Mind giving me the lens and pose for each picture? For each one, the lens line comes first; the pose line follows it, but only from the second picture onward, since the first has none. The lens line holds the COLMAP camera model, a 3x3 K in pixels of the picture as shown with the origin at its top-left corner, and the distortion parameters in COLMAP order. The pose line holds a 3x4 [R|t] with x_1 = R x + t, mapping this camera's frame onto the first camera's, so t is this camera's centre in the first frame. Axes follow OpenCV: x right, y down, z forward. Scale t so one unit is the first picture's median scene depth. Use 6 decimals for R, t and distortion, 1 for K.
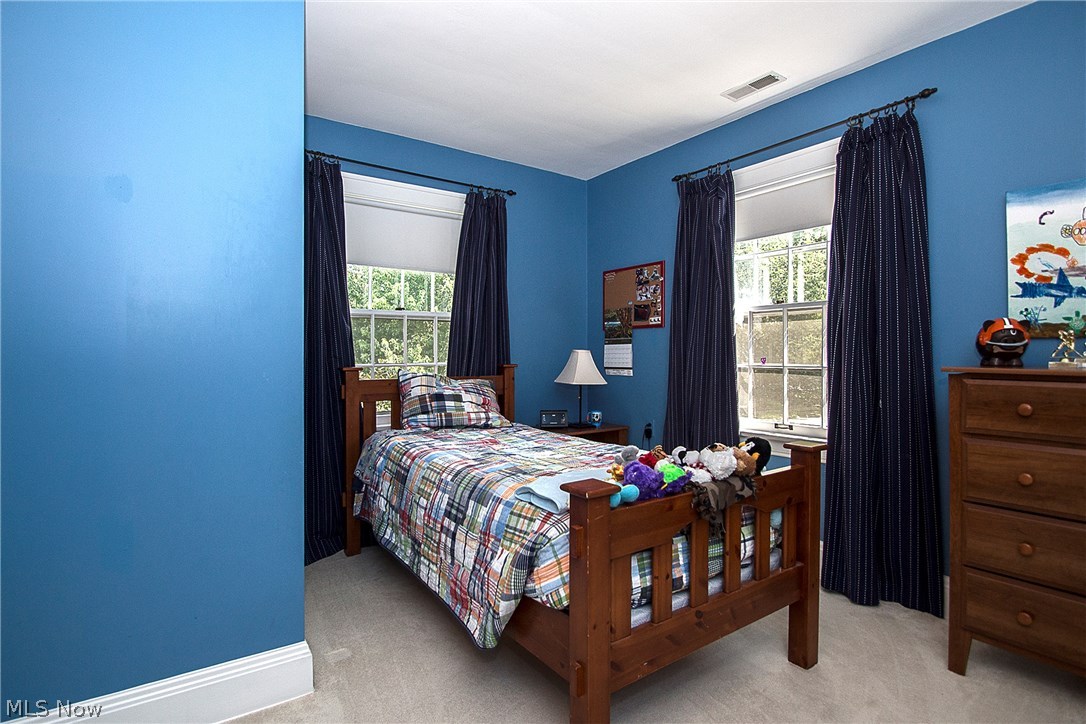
lens RADIAL K [[526.9, 0, 543.0], [0, 526.9, 362.0], [0, 0, 1]] dist [-0.030732, -0.001350]
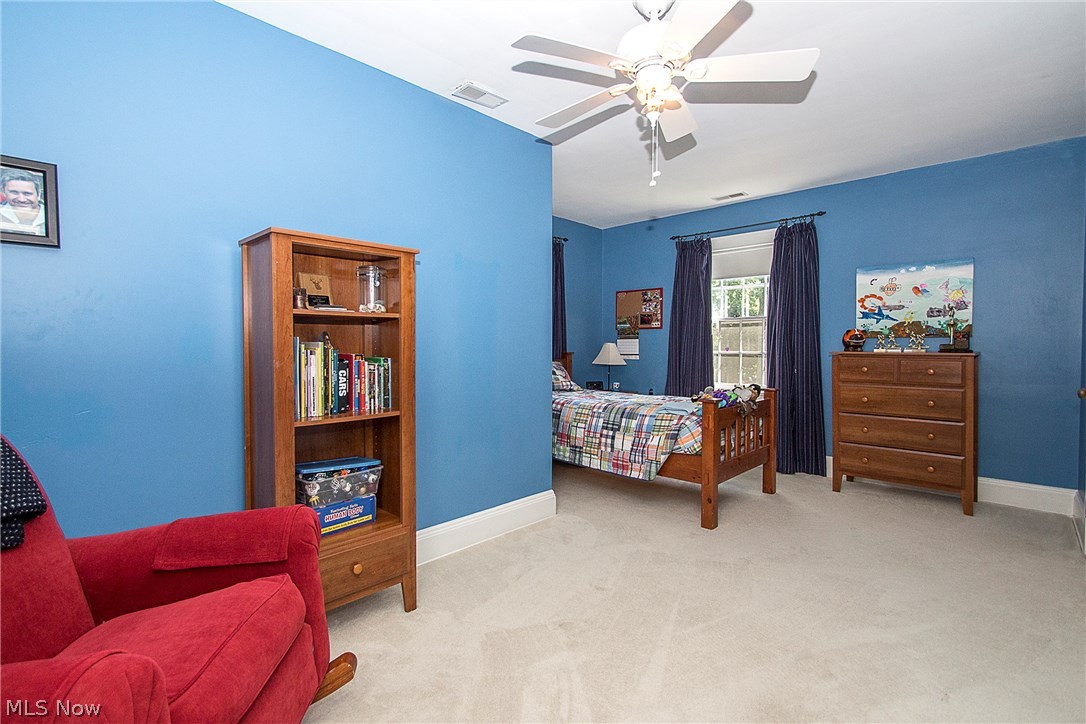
lens RADIAL K [[497.7, 0, 543.0], [0, 497.7, 362.0], [0, 0, 1]] dist [0.001649, -0.000039]
pose [[0.979920, -0.007154, 0.199264, -0.618038], [0.003407, 0.999811, 0.019140, 0.007023], [-0.199363, -0.018076, 0.979759, -0.608292]]
